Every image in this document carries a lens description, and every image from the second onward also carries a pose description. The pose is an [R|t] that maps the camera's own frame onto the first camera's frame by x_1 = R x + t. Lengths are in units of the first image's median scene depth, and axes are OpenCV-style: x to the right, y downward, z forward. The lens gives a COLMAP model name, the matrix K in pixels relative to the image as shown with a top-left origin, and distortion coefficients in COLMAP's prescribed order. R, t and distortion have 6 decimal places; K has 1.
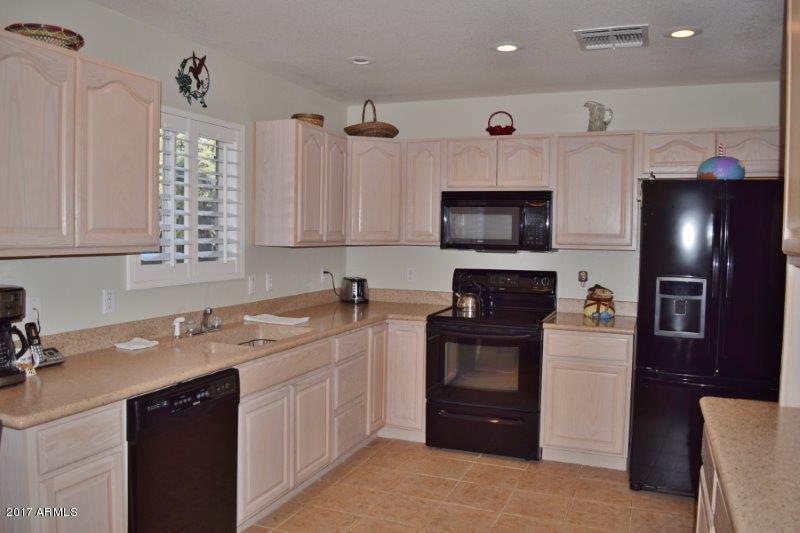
lens RADIAL K [[625.5, 0, 400.2], [0, 625.5, 265.2], [0, 0, 1]] dist [-0.104559, 0.023895]
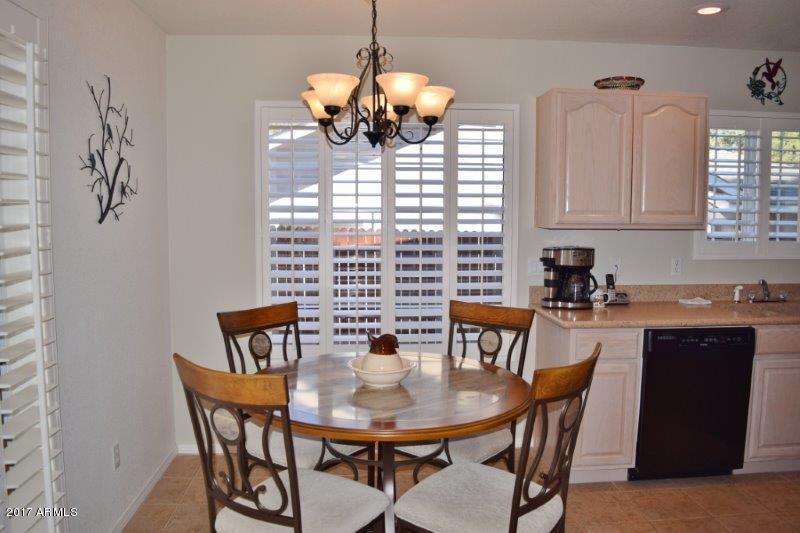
lens RADIAL K [[625.5, 0, 398.9], [0, 625.5, 268.1], [0, 0, 1]] dist [-0.104559, 0.023895]
pose [[0.433381, 0.065493, -0.898828, 0.326165], [-0.042386, 0.997733, 0.052263, 0.013006], [0.900214, 0.015447, 0.435175, -0.089221]]
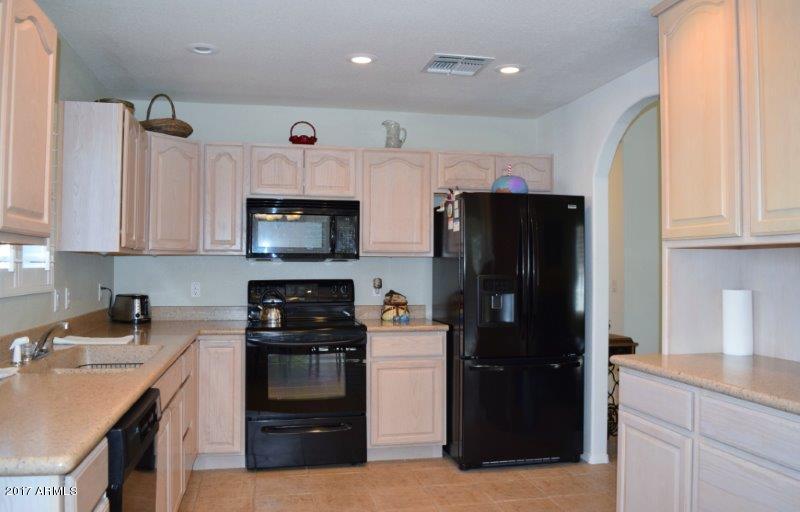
lens RADIAL K [[646.1, 0, 399.6], [0, 646.1, 251.4], [0, 0, 1]] dist [-0.099975, 0.012680]
pose [[0.825824, 0.001474, 0.563925, -0.317327], [0.039658, 0.997369, -0.060683, 0.034253], [-0.562531, 0.072477, 0.823593, 0.072197]]
